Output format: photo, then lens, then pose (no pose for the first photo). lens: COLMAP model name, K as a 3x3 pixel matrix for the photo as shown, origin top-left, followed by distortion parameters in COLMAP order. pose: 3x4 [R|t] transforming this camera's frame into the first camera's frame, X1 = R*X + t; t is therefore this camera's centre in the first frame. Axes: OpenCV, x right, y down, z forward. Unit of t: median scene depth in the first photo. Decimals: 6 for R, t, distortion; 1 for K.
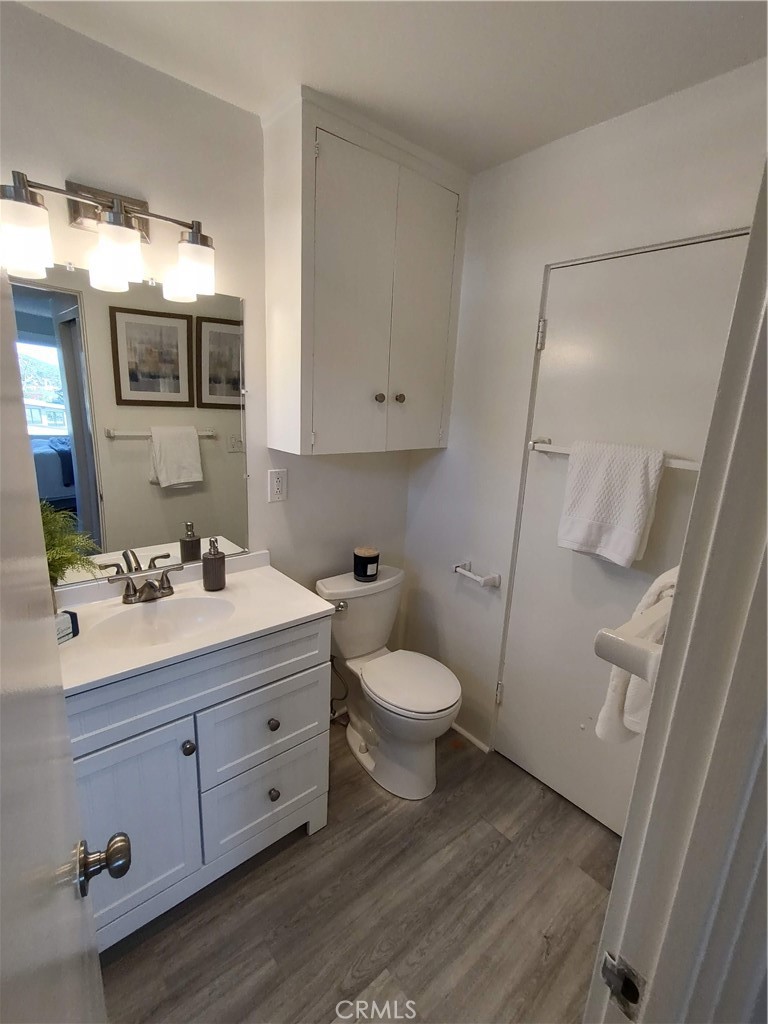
lens RADIAL K [[465.4, 0, 368.6], [0, 465.4, 513.3], [0, 0, 1]] dist [-0.002737, 0.001211]
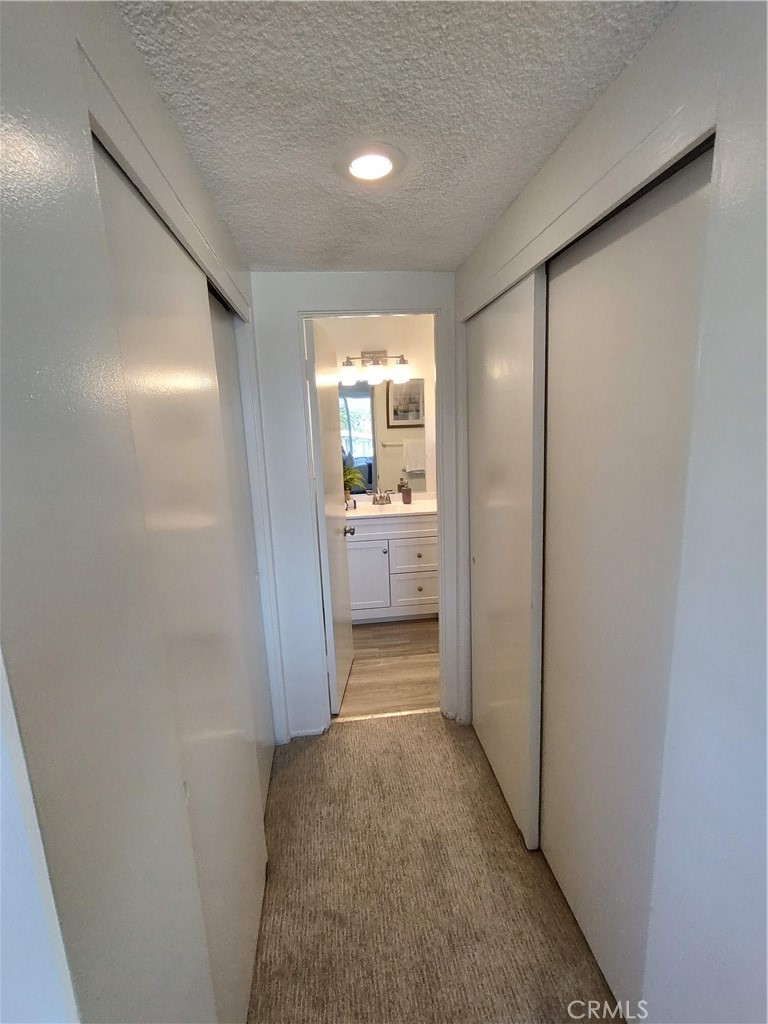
lens RADIAL K [[465.4, 0, 381.8], [0, 465.4, 510.1], [0, 0, 1]] dist [-0.002737, 0.001211]
pose [[0.840562, 0.035362, -0.540559, 0.840208], [-0.060590, 0.997743, -0.028948, 0.275476], [0.538316, 0.057085, 0.840808, -1.038175]]
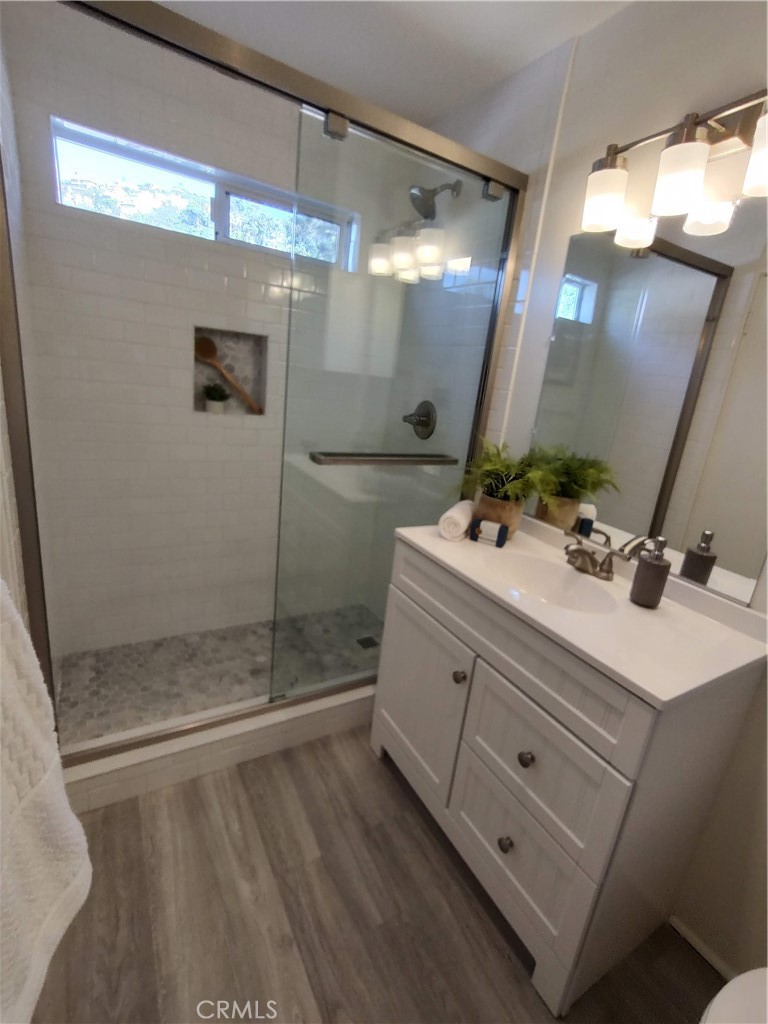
lens RADIAL K [[465.4, 0, 390.5], [0, 465.4, 508.4], [0, 0, 1]] dist [-0.002737, 0.001211]
pose [[-0.147431, 0.214688, -0.965491, 0.422840], [-0.356889, 0.898848, 0.254366, -0.021587], [0.922439, 0.382074, -0.055899, 0.617880]]
